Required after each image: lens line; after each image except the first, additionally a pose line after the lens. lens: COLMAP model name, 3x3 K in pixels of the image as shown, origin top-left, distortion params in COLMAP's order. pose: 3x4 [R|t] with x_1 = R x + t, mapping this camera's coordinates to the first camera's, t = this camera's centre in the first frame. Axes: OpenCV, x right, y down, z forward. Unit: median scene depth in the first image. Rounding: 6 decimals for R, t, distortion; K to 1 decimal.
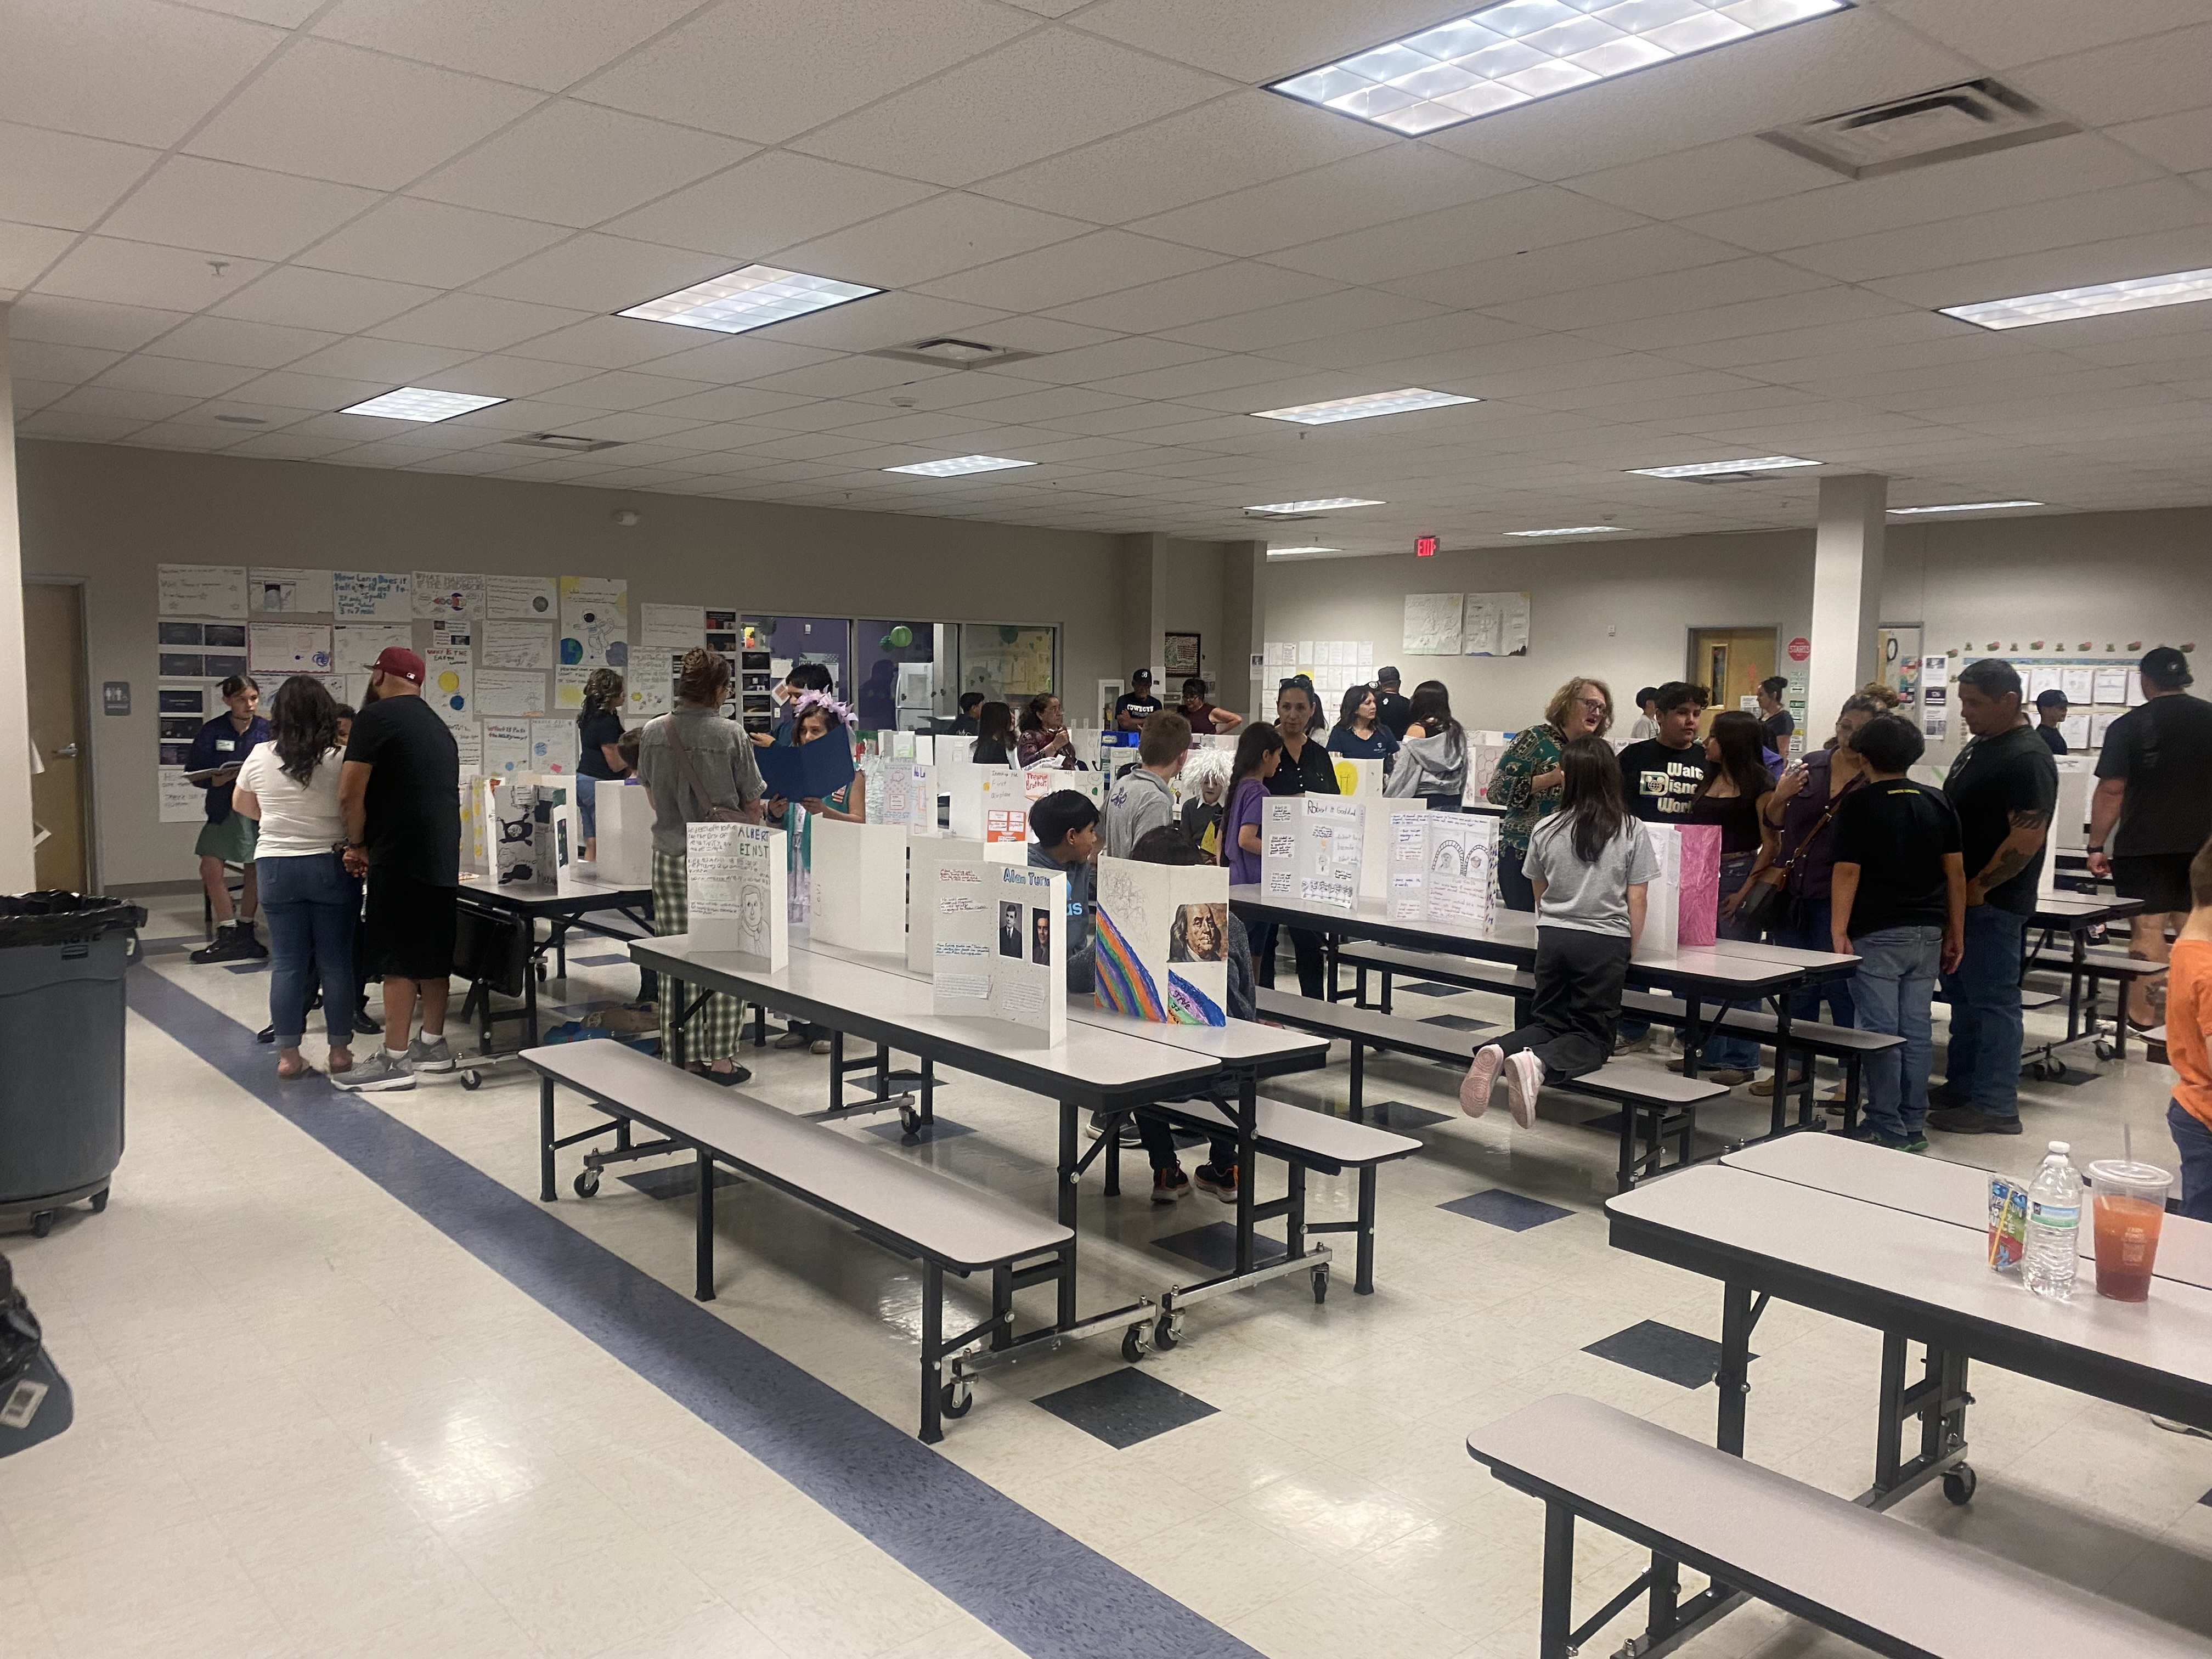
lens RADIAL K [[1682.3, 0, 1100.9], [0, 1682.3, 819.6], [0, 0, 1]] dist [0.007702, -0.003585]
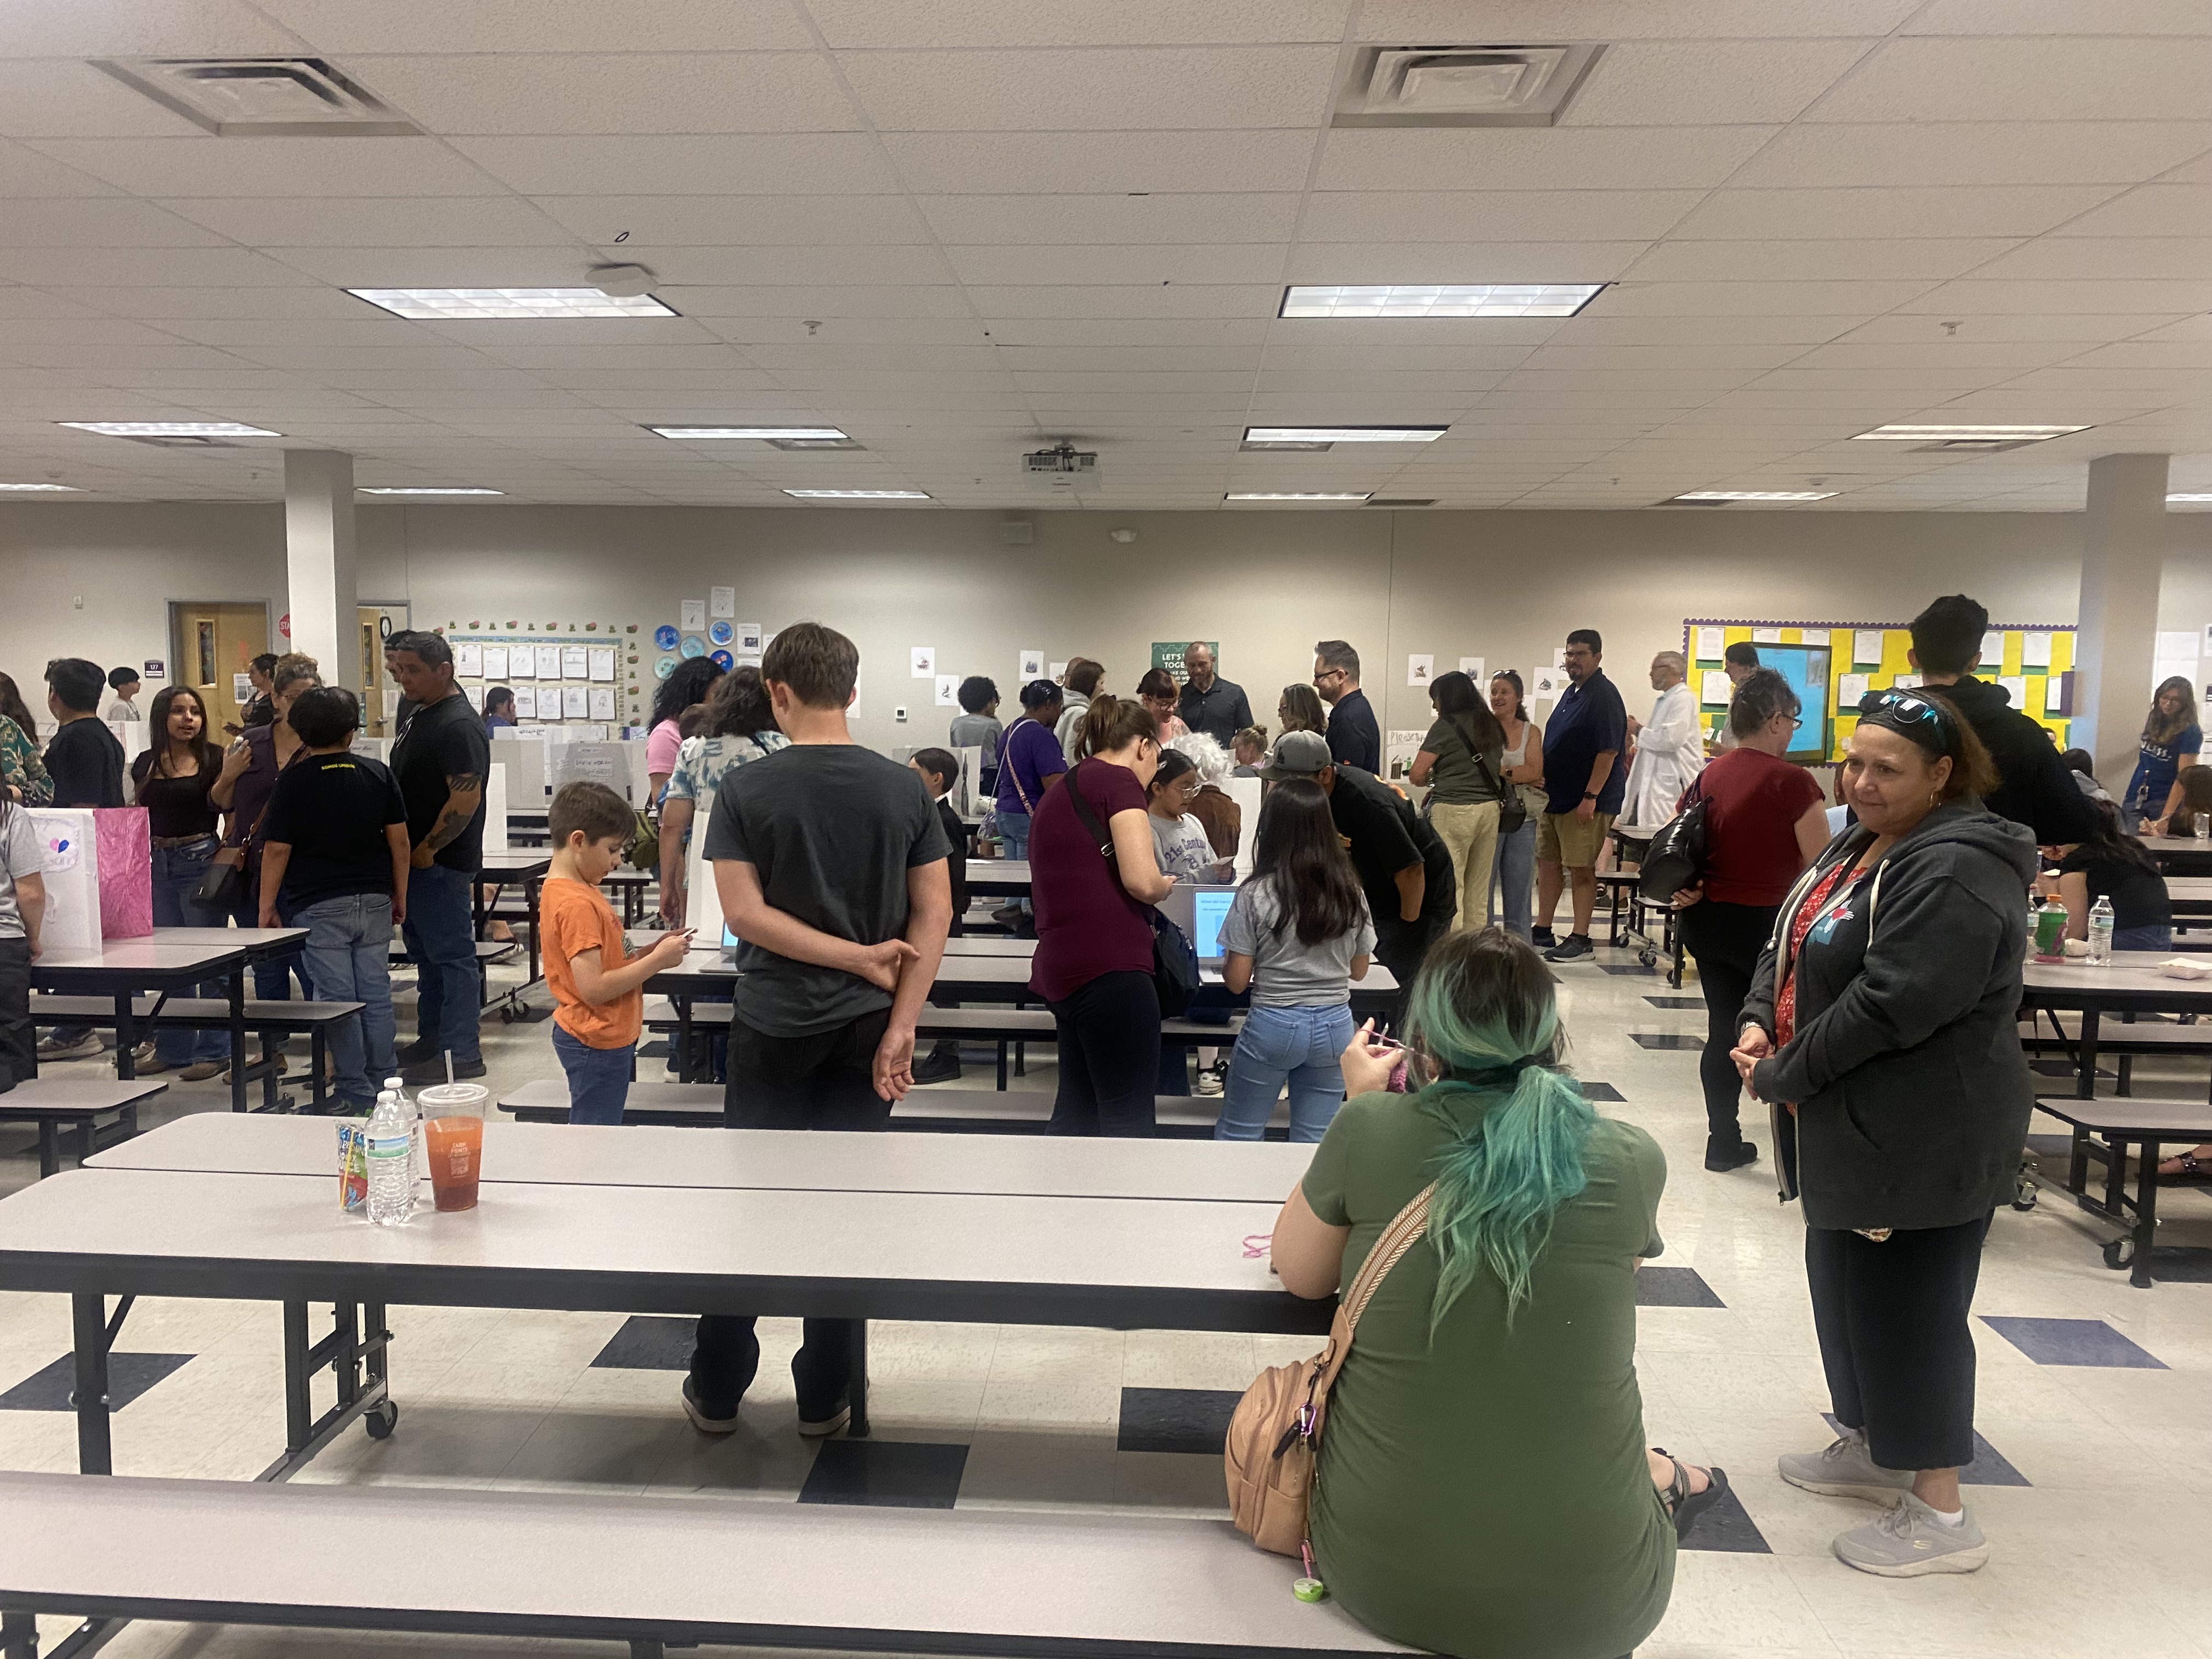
lens RADIAL K [[1680.8, 0, 1068.7], [0, 1680.8, 828.6], [0, 0, 1]] dist [0.009169, 0.002602]
pose [[0.692870, -0.074630, 0.717190, 0.051227], [0.062151, 0.997109, 0.043715, 0.006428], [-0.718379, 0.014286, 0.695505, -0.021955]]
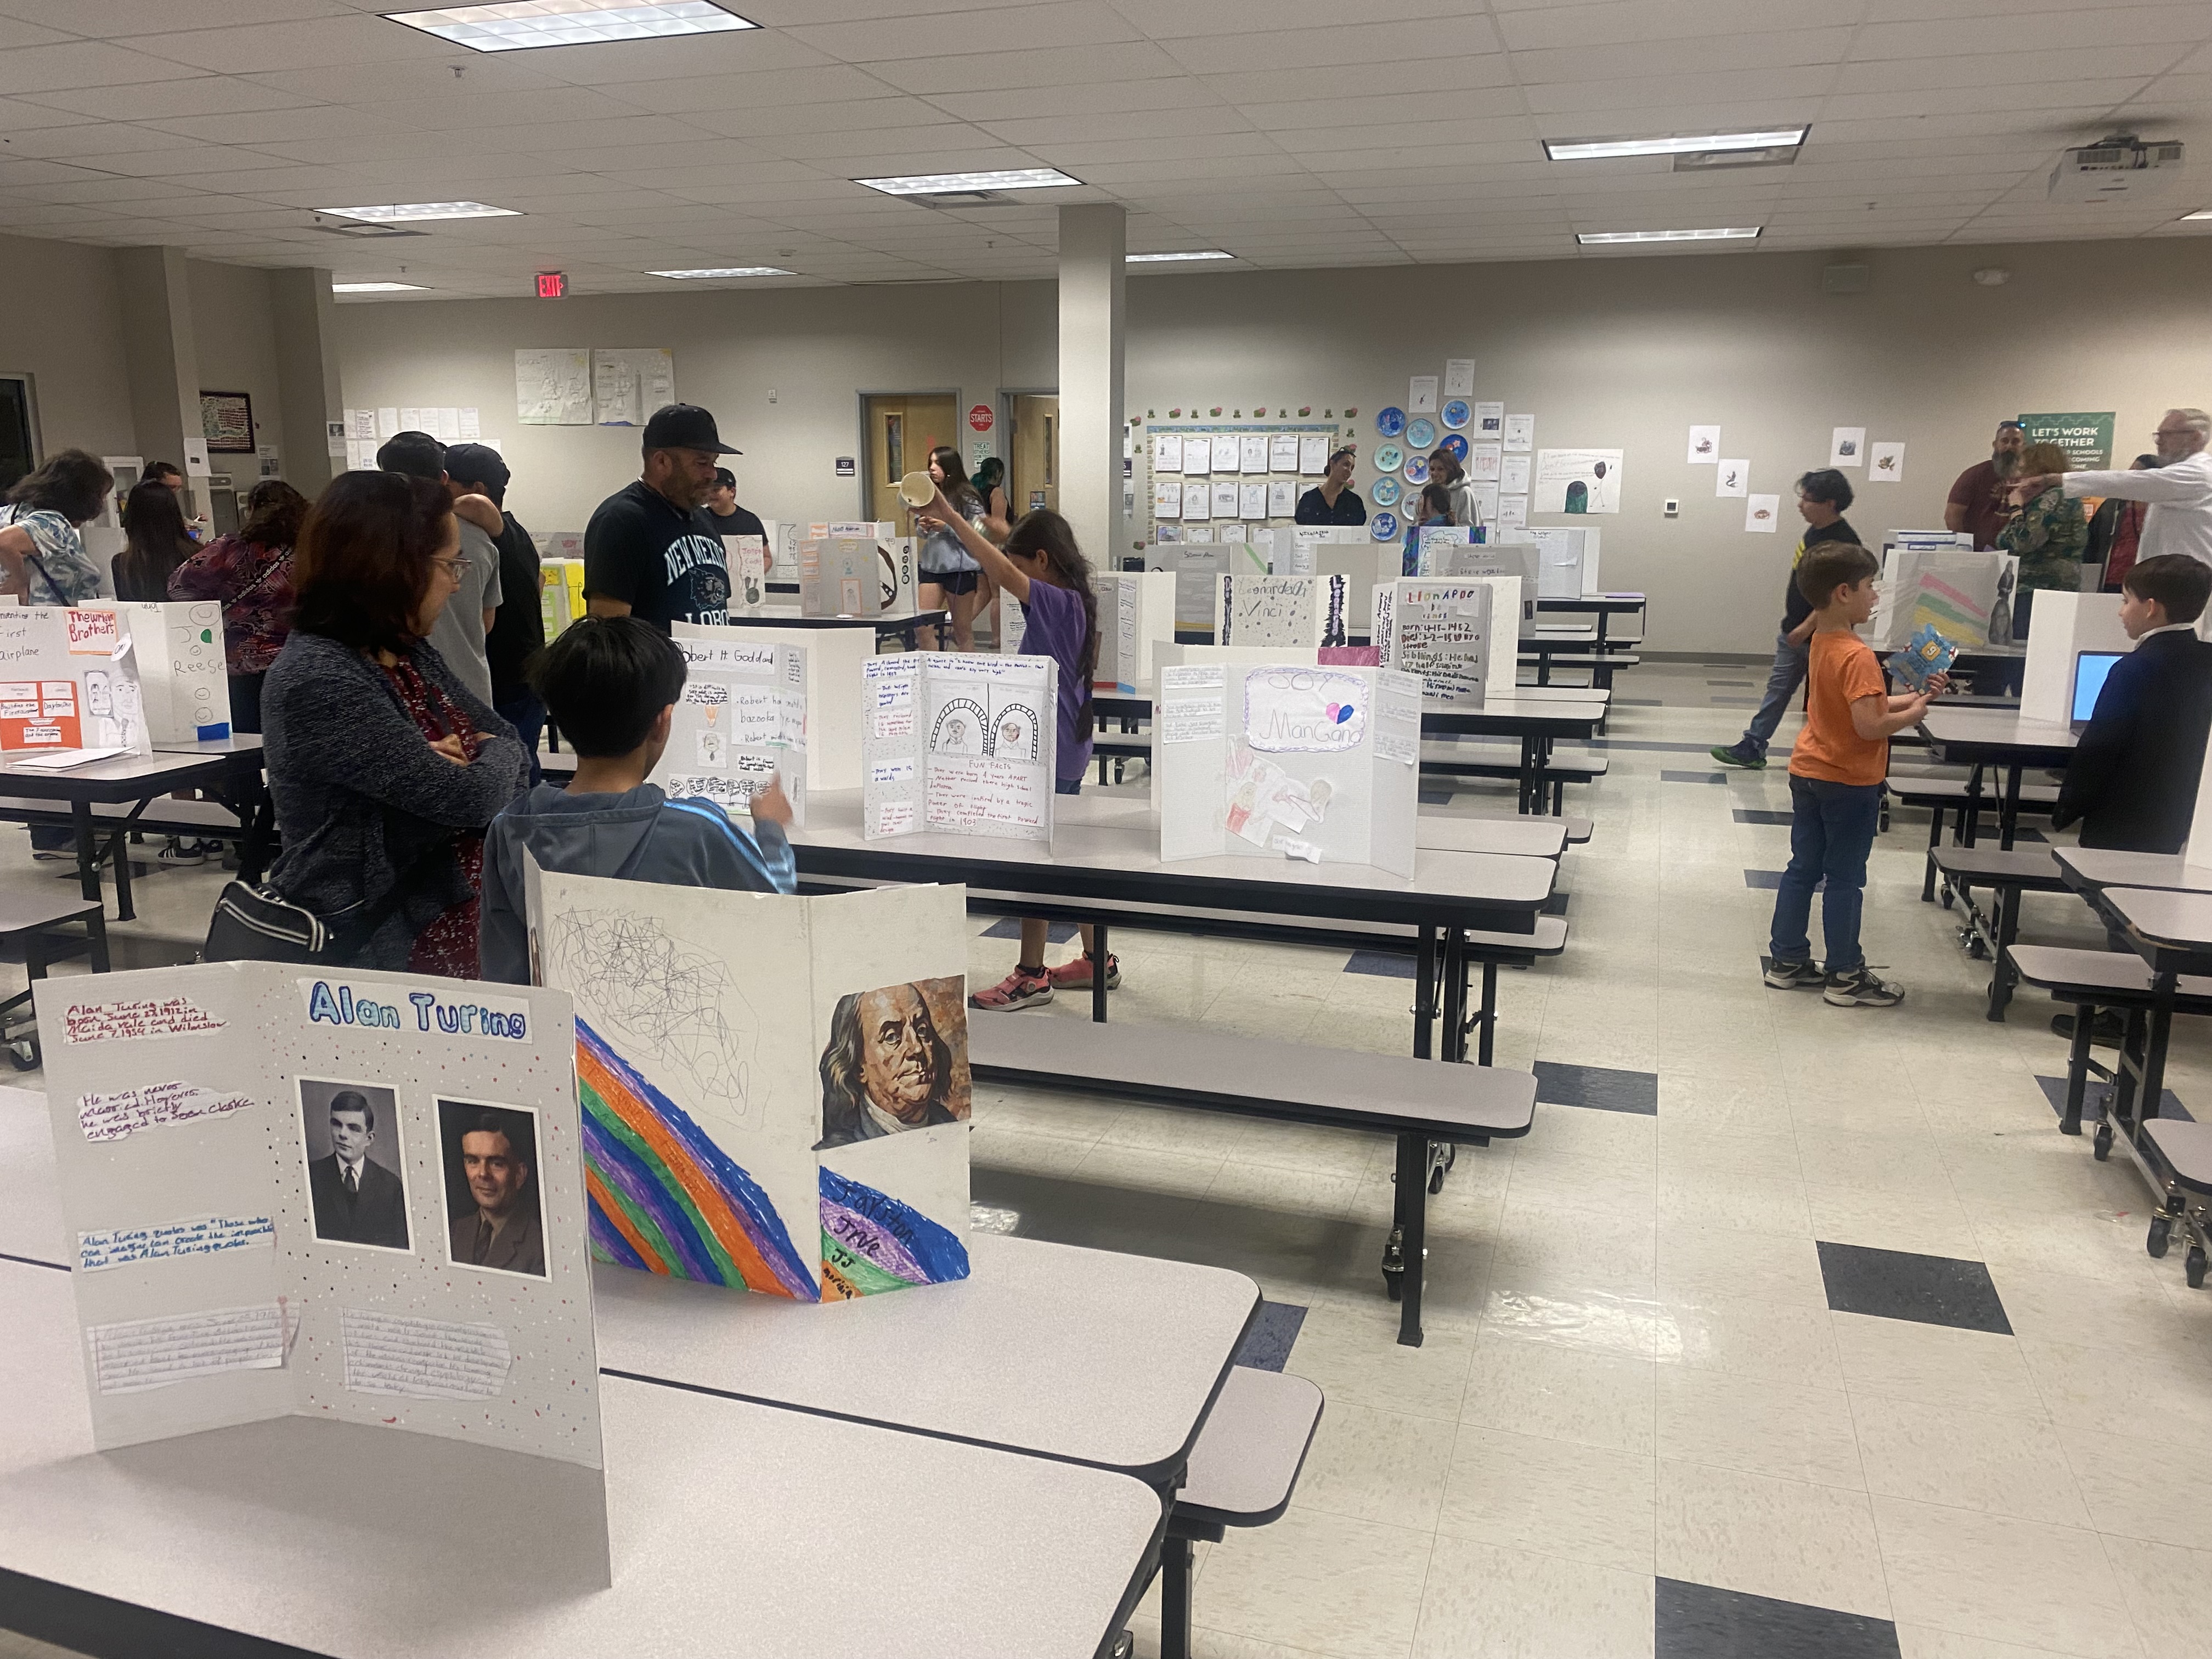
lens RADIAL K [[1730.4, 0, 1096.6], [0, 1730.4, 791.5], [0, 0, 1]] dist [0.137431, -0.213985]
pose [[0.864406, -0.108554, 0.490936, -0.061309], [0.057360, 0.991331, 0.118205, -0.025734], [-0.499512, -0.074017, 0.863139, 0.436251]]
